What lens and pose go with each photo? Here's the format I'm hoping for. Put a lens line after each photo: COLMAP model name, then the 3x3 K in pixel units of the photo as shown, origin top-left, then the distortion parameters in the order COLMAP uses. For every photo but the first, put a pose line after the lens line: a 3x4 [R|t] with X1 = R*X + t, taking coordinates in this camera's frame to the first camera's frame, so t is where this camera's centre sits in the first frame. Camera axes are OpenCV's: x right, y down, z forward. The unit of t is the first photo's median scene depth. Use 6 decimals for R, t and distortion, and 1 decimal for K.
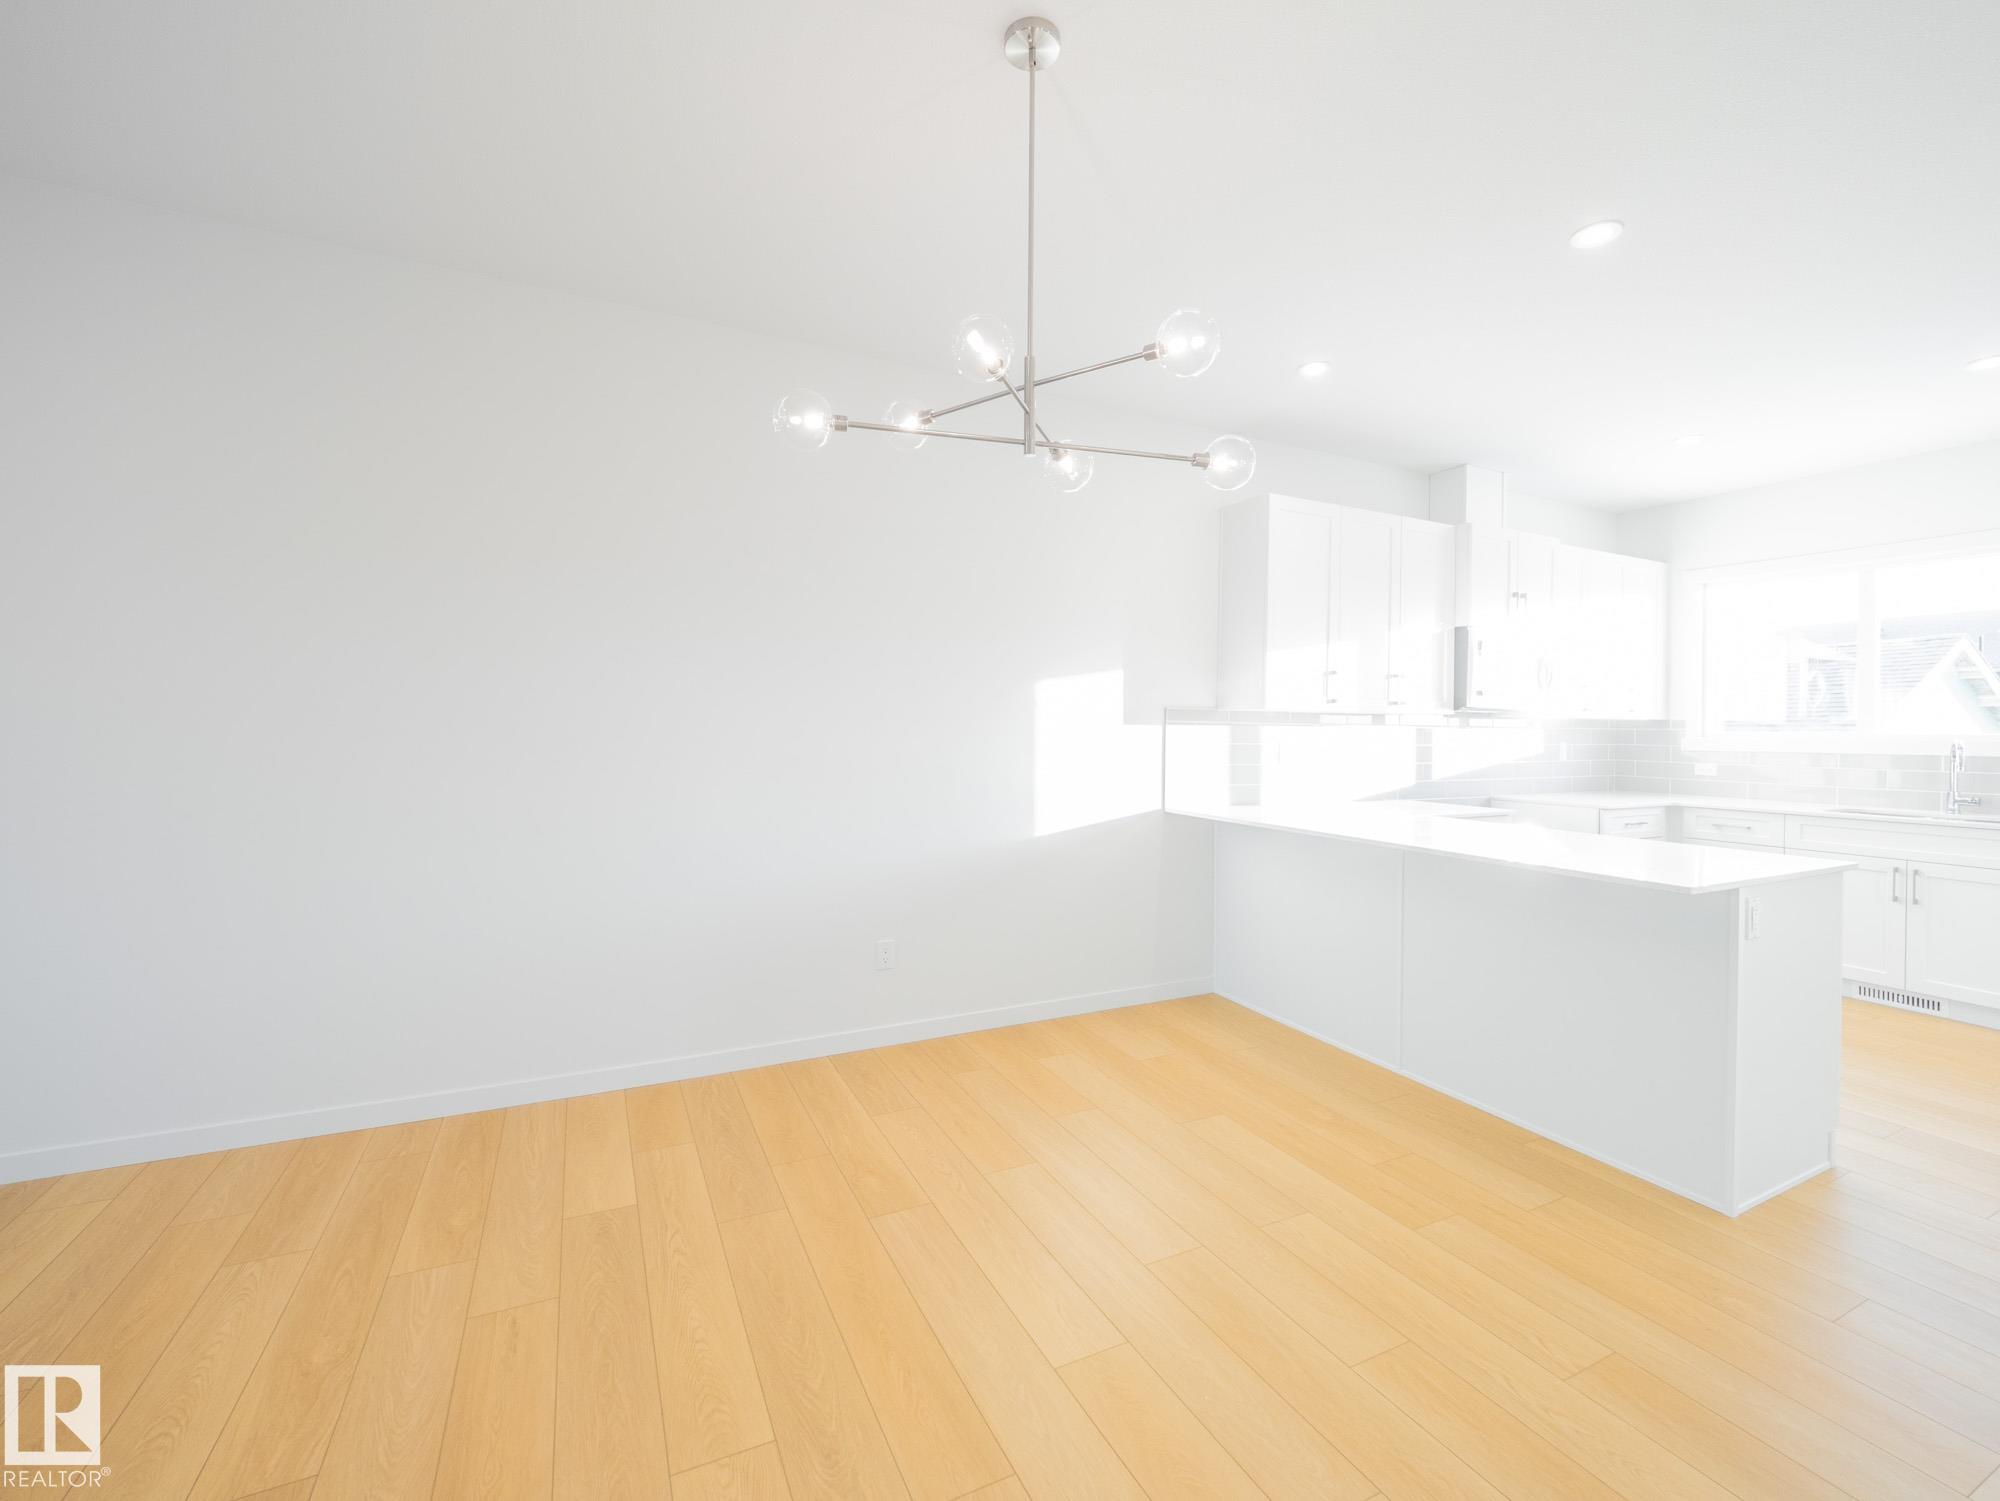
lens RADIAL K [[855.4, 0, 1001.4], [0, 855.4, 735.0], [0, 0, 1]] dist [-0.002987, -0.000390]
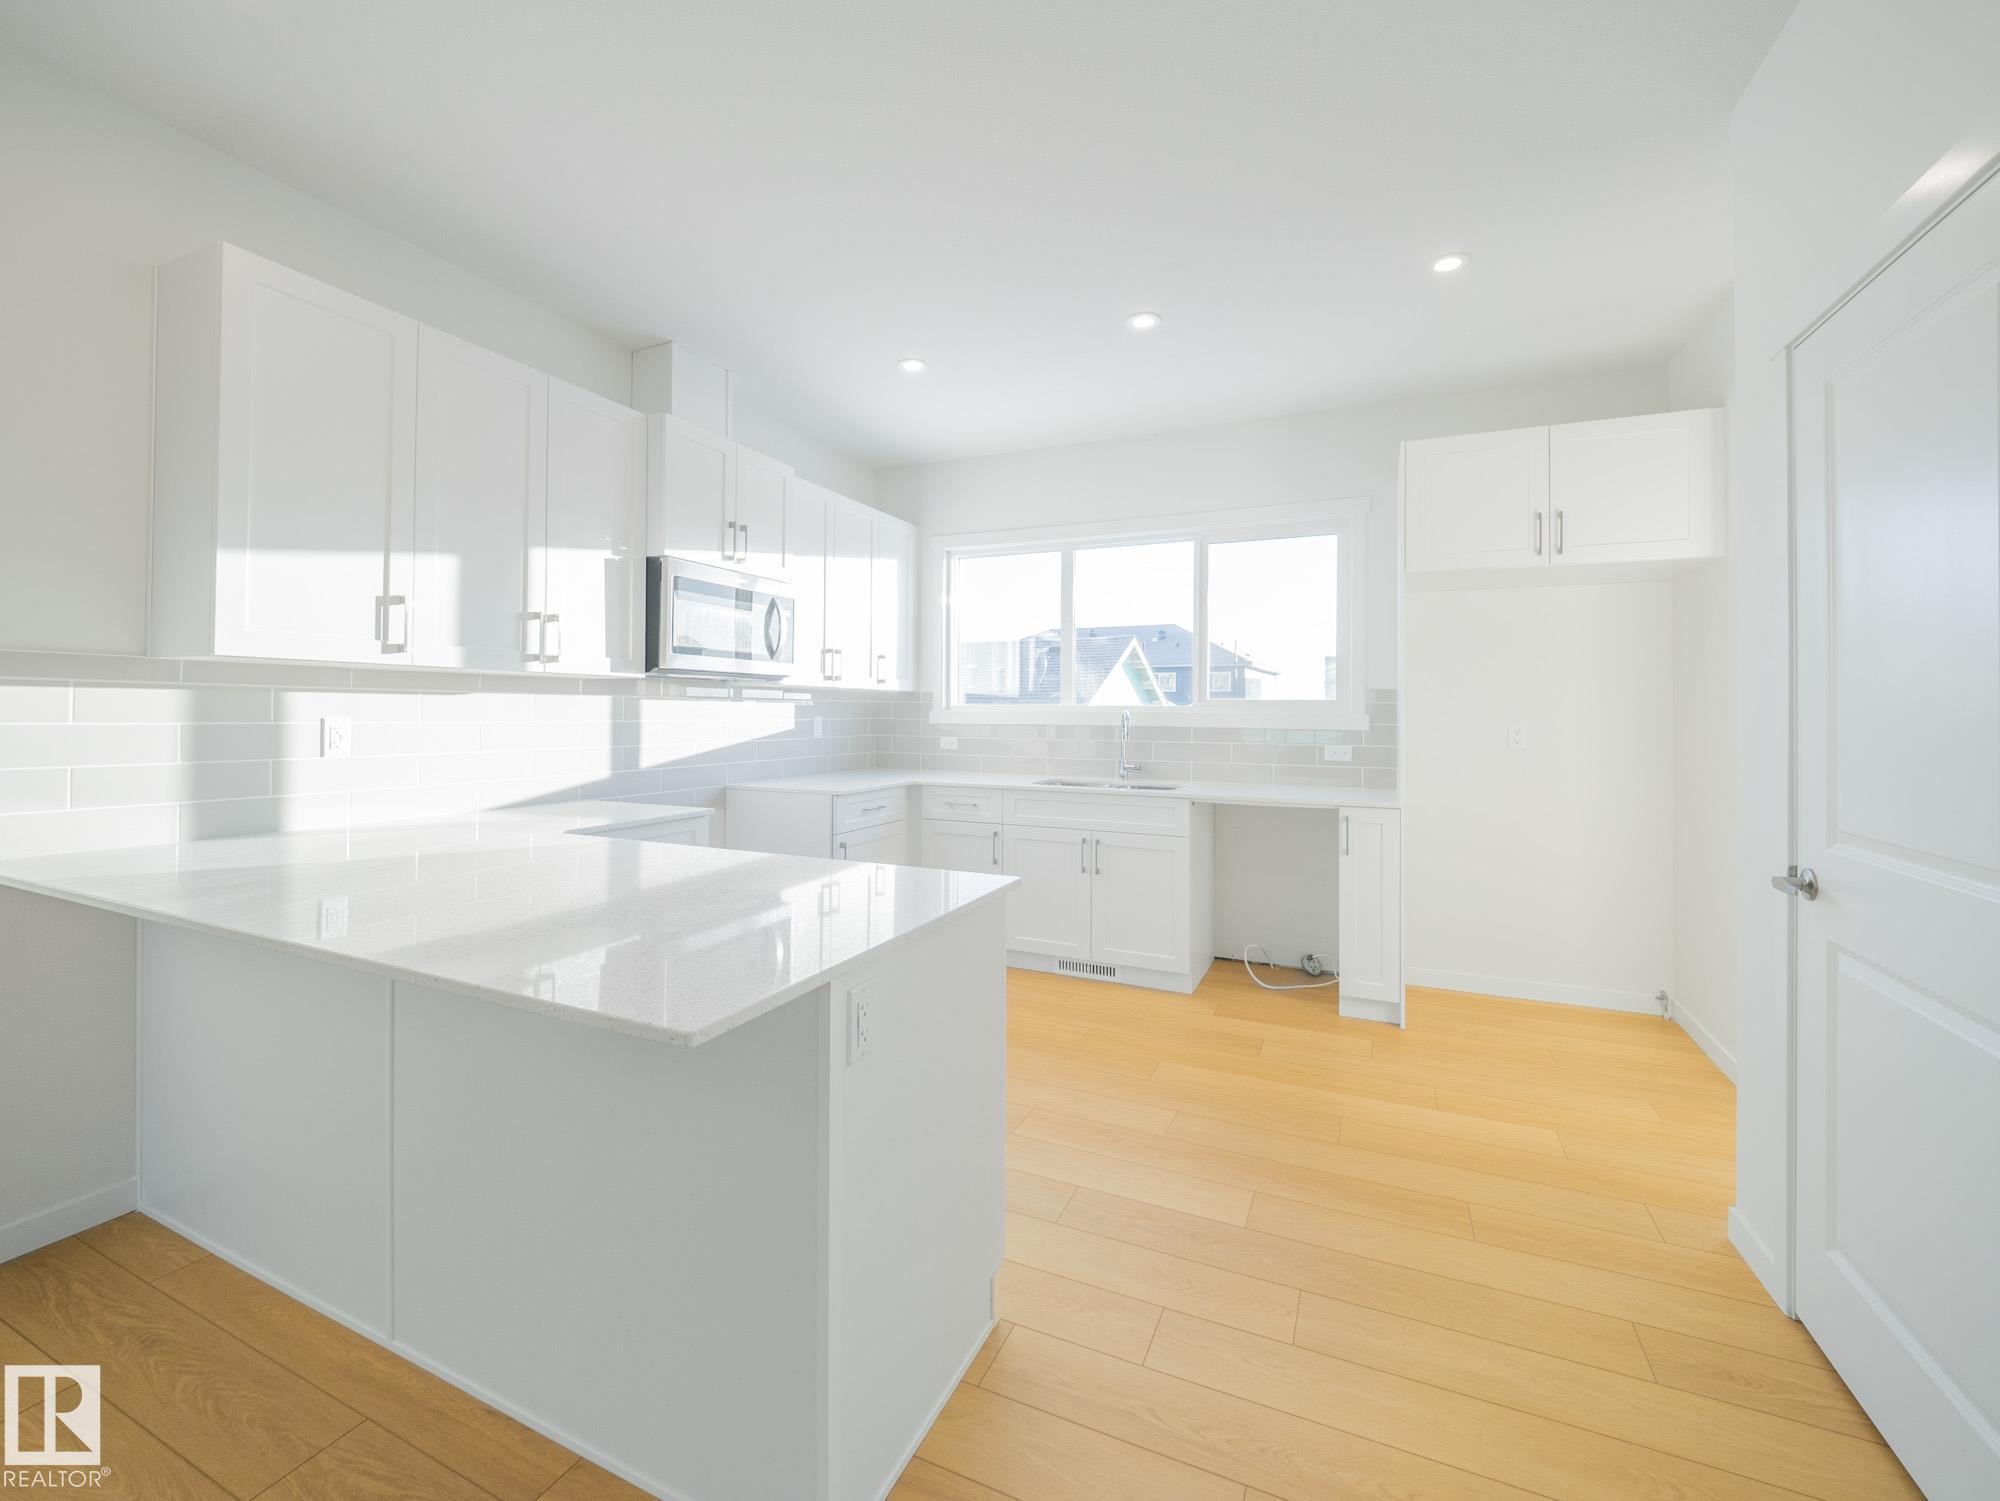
lens RADIAL K [[838.9, 0, 998.0], [0, 838.9, 699.3], [0, 0, 1]] dist [0.003273, 0.000153]
pose [[0.776149, 0.004179, 0.630536, 0.316204], [0.005392, 0.999897, -0.013264, 0.004472], [-0.630527, 0.013694, 0.776046, 0.268100]]
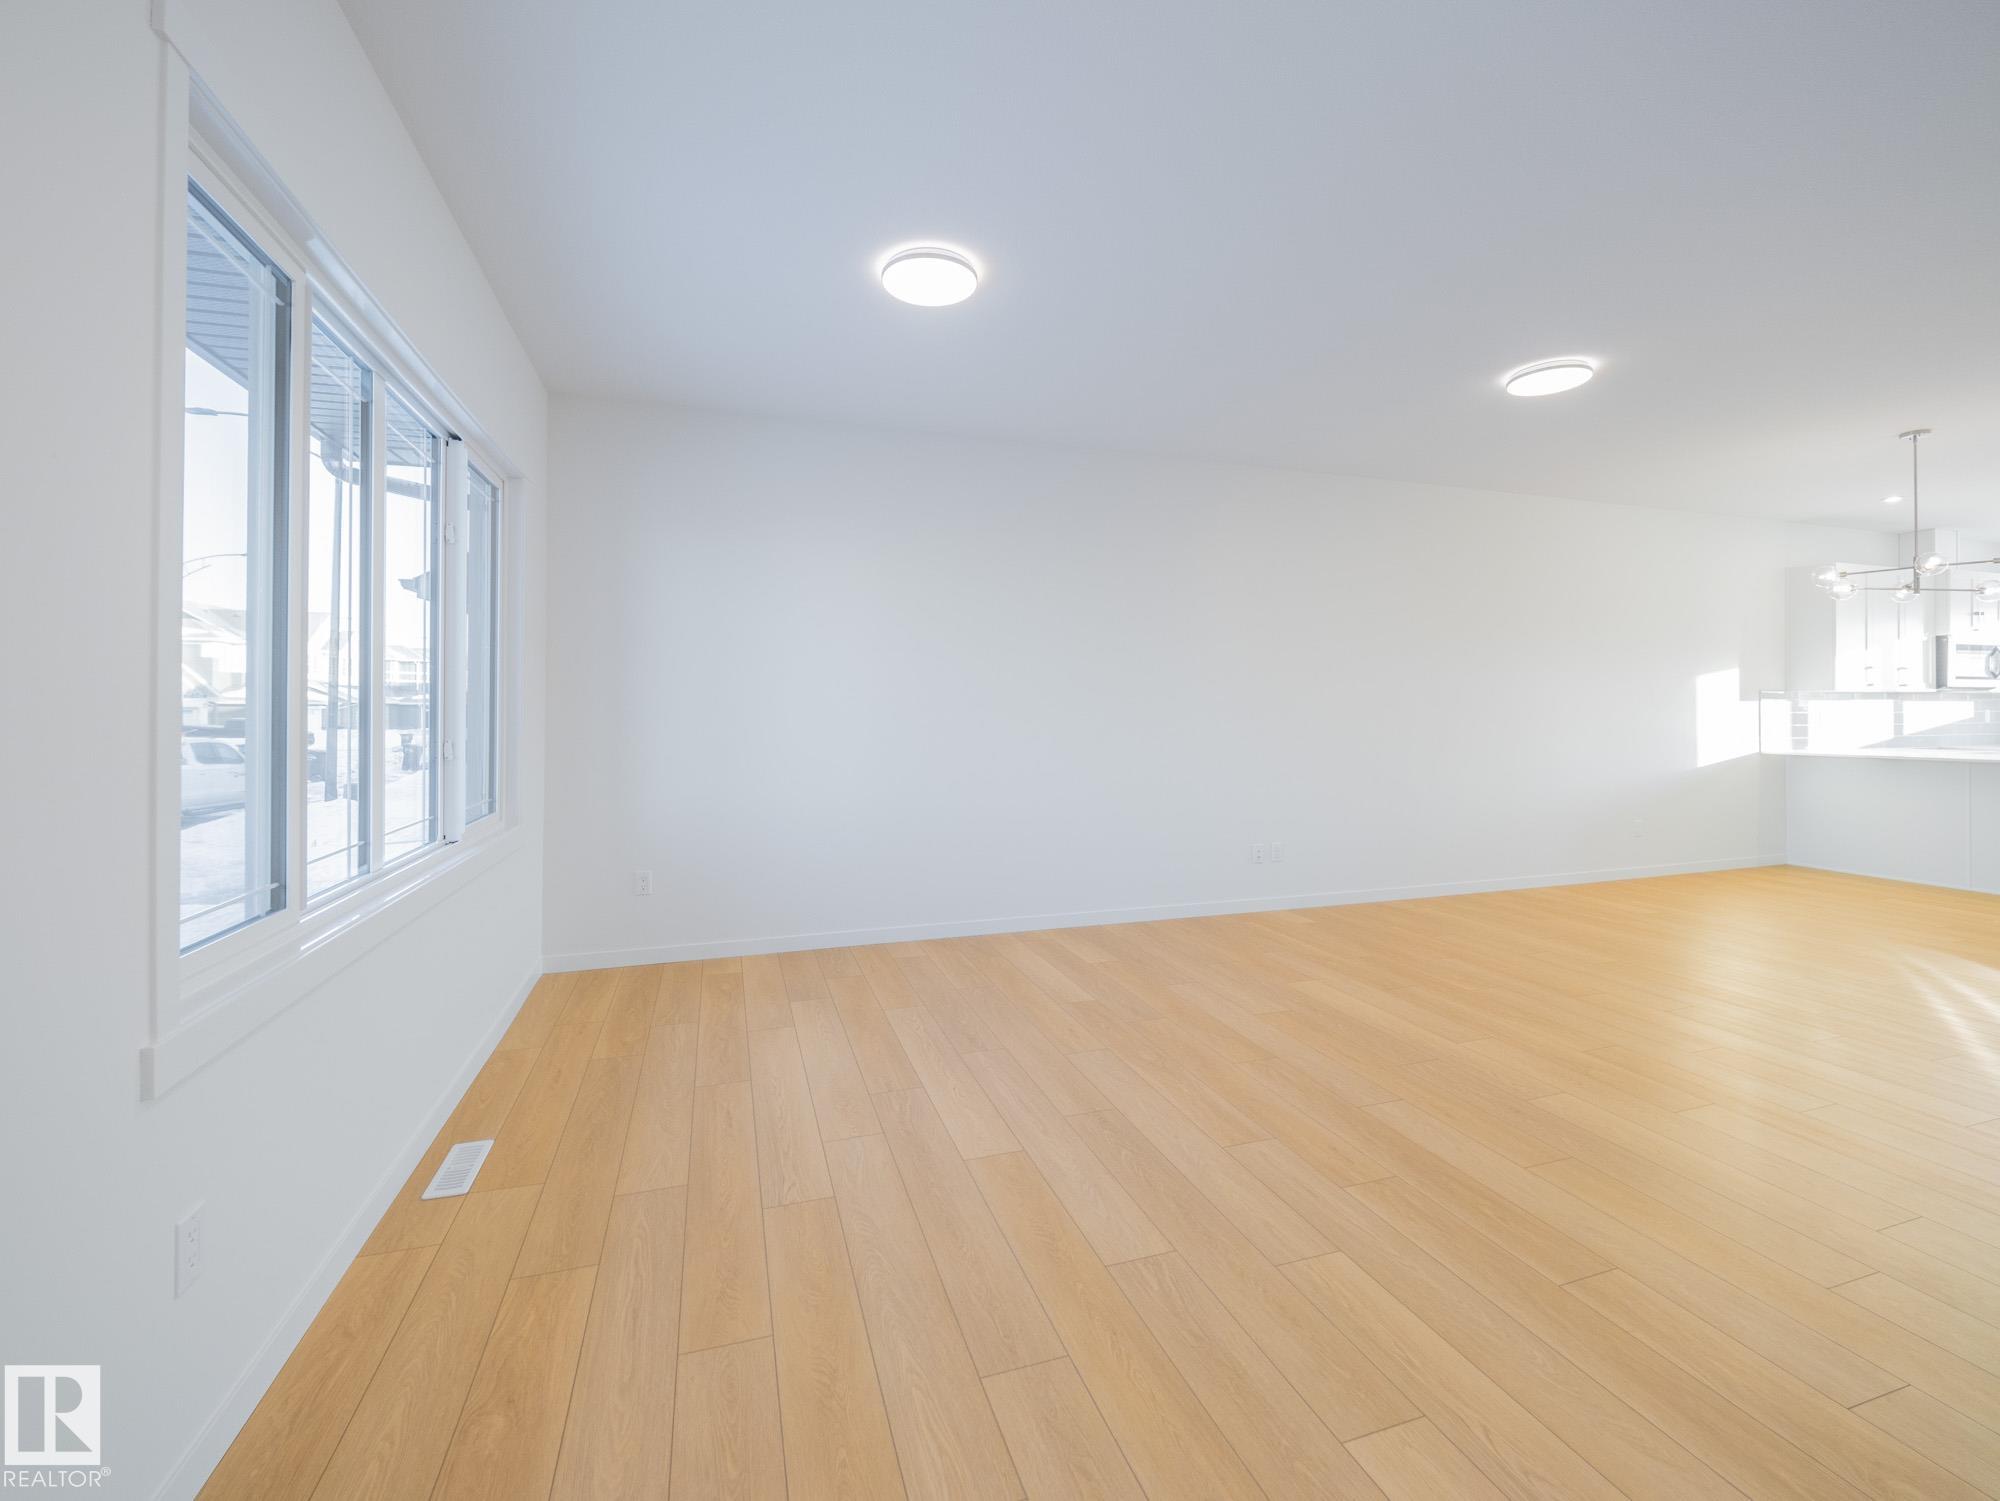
lens RADIAL K [[838.9, 0, 998.0], [0, 838.9, 699.3], [0, 0, 1]] dist [0.003273, 0.000153]
pose [[0.991161, -0.010047, -0.132284, -0.960816], [0.008498, 0.999889, -0.012269, -0.006432], [0.132392, 0.011037, 0.991136, -0.743950]]
